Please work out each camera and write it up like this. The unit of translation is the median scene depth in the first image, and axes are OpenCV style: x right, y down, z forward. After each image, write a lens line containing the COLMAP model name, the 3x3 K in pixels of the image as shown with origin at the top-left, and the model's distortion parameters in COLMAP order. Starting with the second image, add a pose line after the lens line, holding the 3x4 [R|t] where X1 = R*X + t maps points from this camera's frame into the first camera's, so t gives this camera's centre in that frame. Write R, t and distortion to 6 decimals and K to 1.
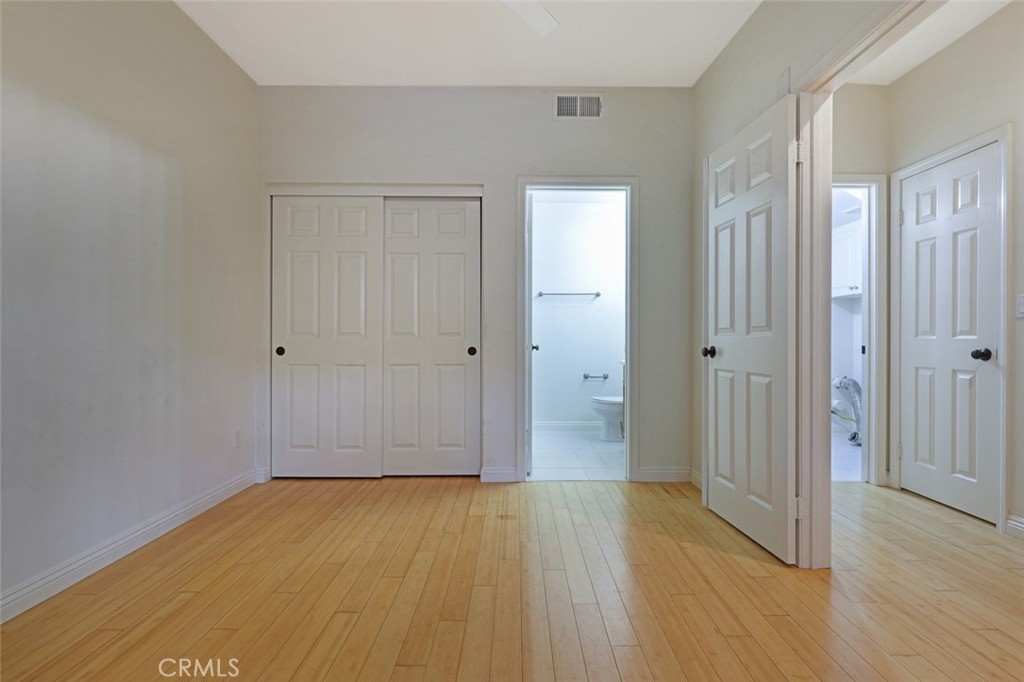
lens RADIAL K [[471.5, 0, 511.6], [0, 471.5, 340.6], [0, 0, 1]] dist [0.005397, -0.000856]
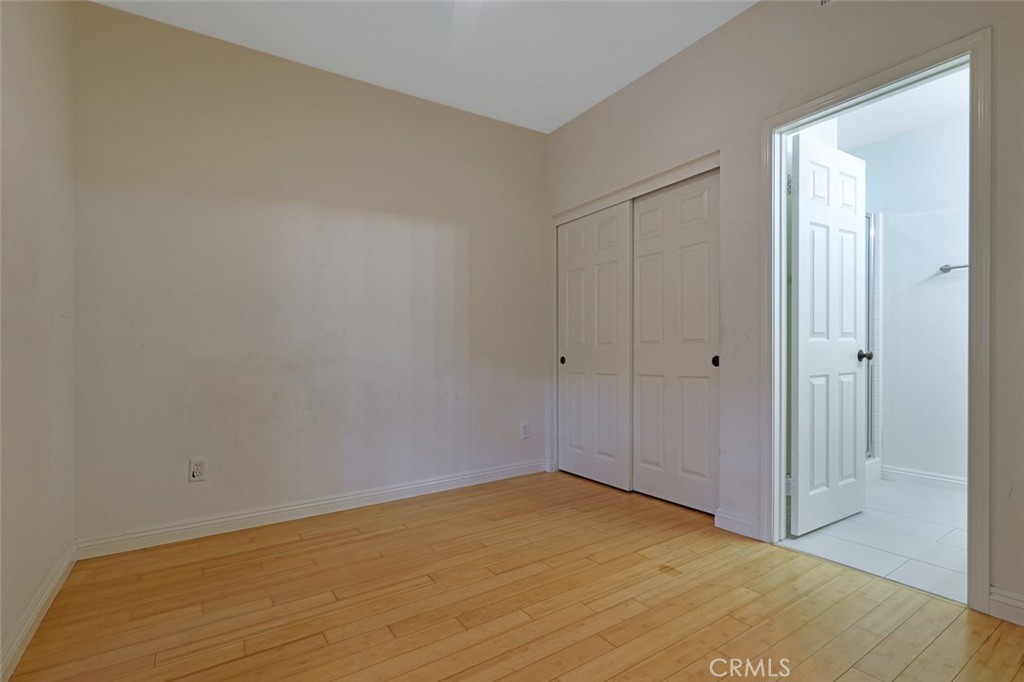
lens RADIAL K [[471.5, 0, 495.6], [0, 471.5, 351.6], [0, 0, 1]] dist [0.005397, -0.000856]
pose [[0.545616, -0.010969, -0.837964, 0.415130], [0.019645, 0.999807, -0.000296, -0.001869], [0.837805, -0.016300, 0.545726, 0.264588]]
